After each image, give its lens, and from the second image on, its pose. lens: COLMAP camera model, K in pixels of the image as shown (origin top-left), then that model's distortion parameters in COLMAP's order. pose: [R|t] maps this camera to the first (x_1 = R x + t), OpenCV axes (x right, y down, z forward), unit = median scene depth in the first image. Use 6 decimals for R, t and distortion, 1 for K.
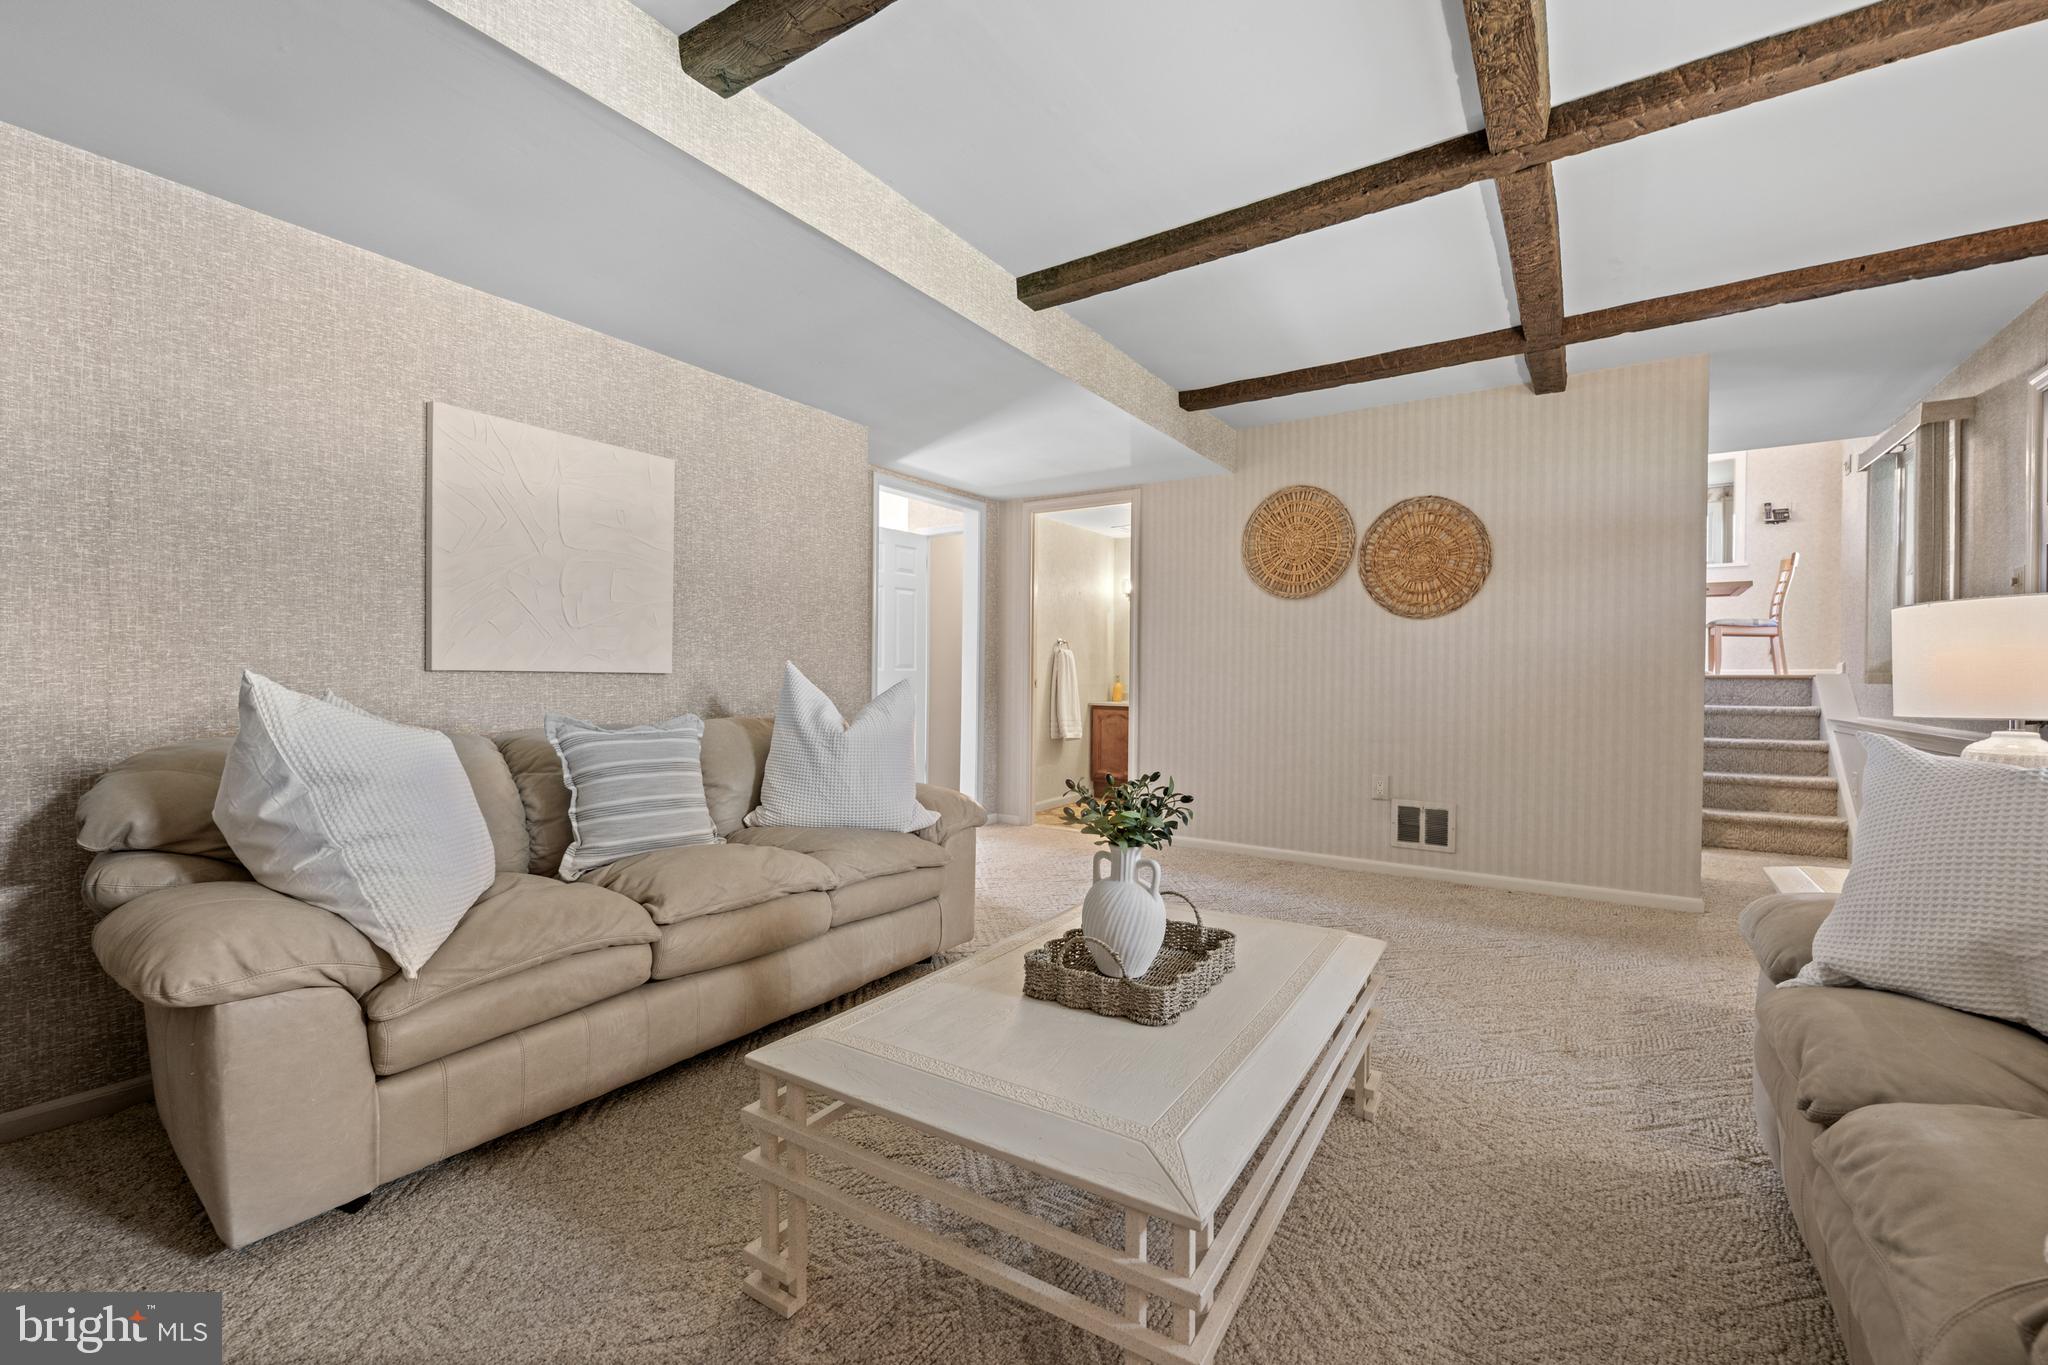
lens RADIAL K [[858.3, 0, 1024.0], [0, 858.3, 682.5], [0, 0, 1]] dist [0.000942, 0.000019]
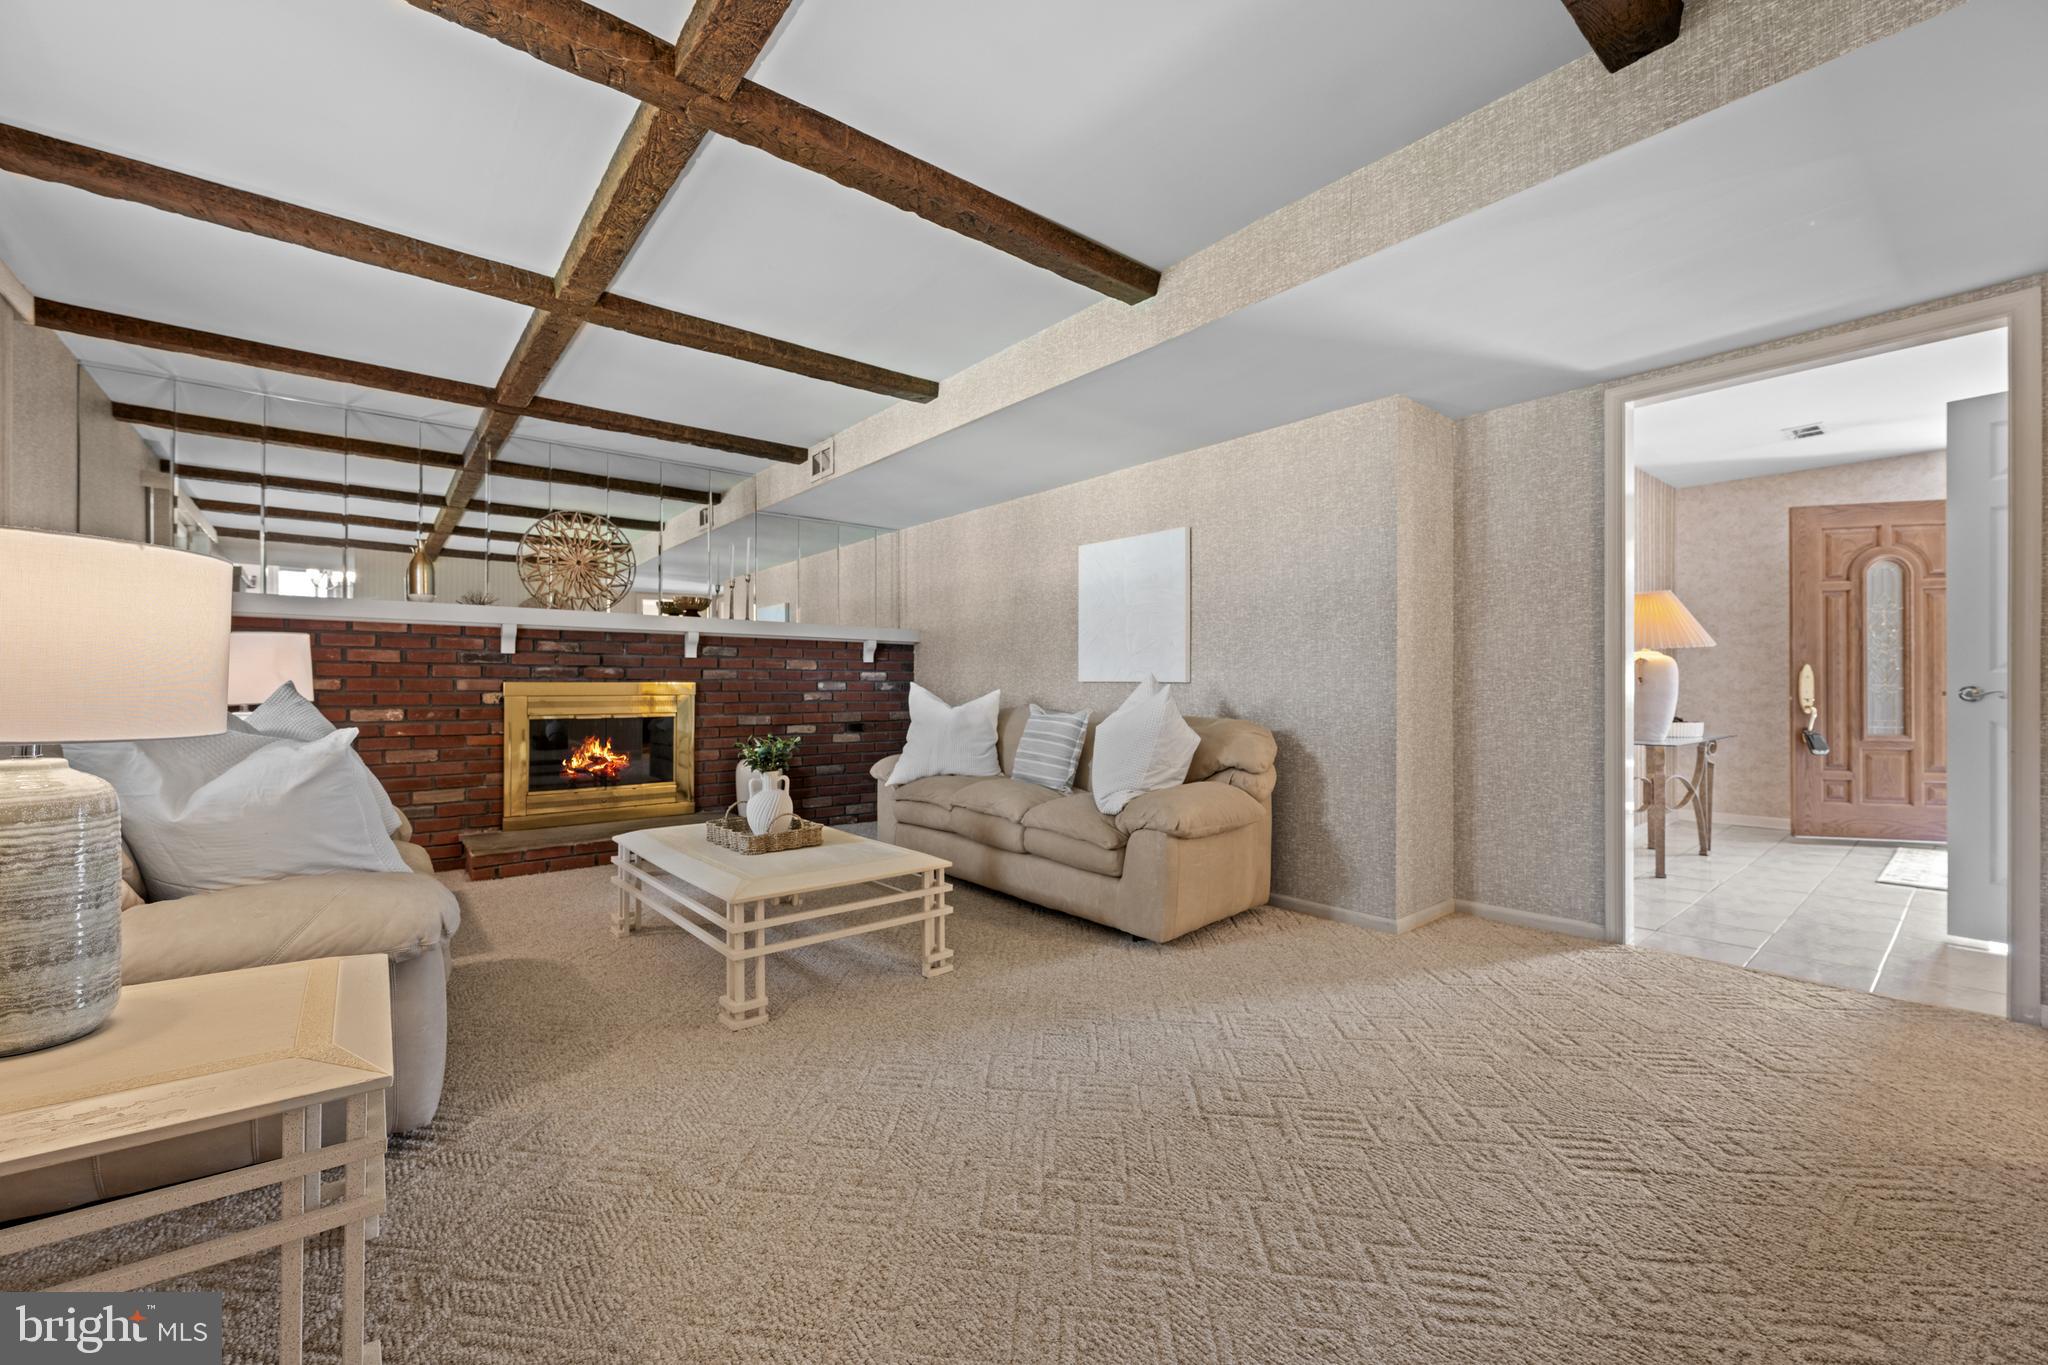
lens RADIAL K [[798.6, 0, 993.3], [0, 798.6, 690.0], [0, 0, 1]] dist [-0.002011, -0.000179]
pose [[-0.306097, 0.003937, -0.951992, 0.923469], [-0.005560, 0.999967, 0.005924, -0.004406], [0.951984, 0.007106, -0.306065, 1.127542]]
